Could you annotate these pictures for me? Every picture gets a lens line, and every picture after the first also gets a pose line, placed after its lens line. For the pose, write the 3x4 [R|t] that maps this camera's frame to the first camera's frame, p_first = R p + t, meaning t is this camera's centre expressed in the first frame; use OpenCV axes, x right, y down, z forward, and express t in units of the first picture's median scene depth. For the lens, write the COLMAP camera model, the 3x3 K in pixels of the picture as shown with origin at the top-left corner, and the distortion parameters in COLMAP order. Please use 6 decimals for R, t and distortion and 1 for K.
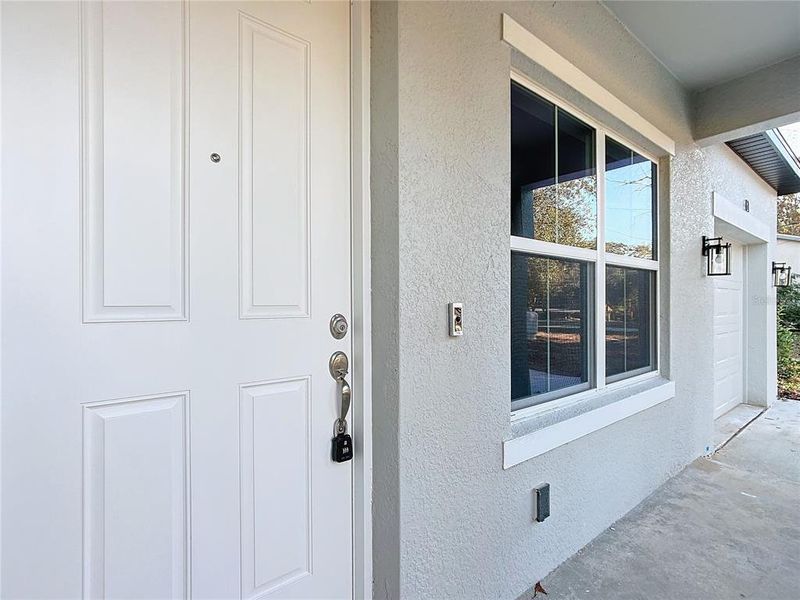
lens RADIAL K [[388.9, 0, 400.0], [0, 388.9, 300.0], [0, 0, 1]] dist [0.000527, 0.000837]
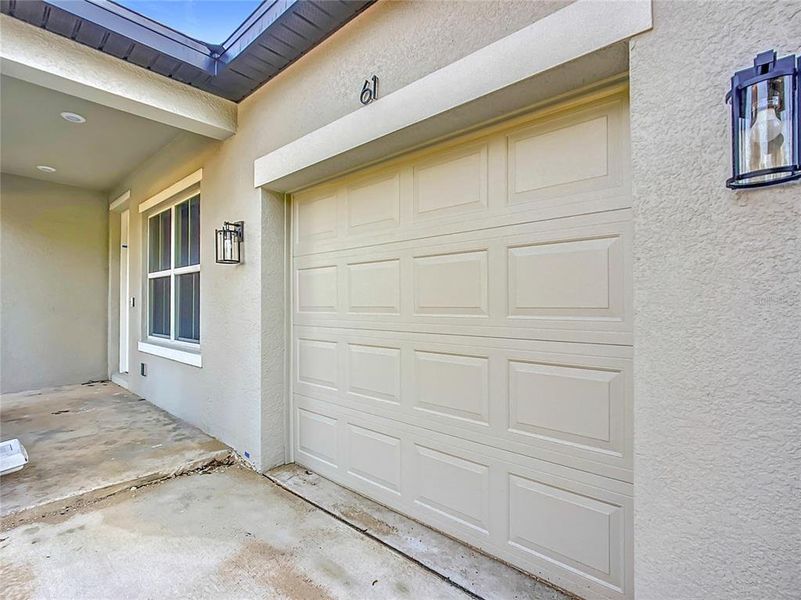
lens RADIAL K [[389.4, 0, 400.5], [0, 389.4, 300.0], [0, 0, 1]] dist [0.000527, 0.000837]
pose [[0.166953, -0.006348, -0.985944, 2.217595], [0.004590, 0.999973, -0.005661, 0.033886], [0.985954, -0.003581, 0.166978, 1.525944]]
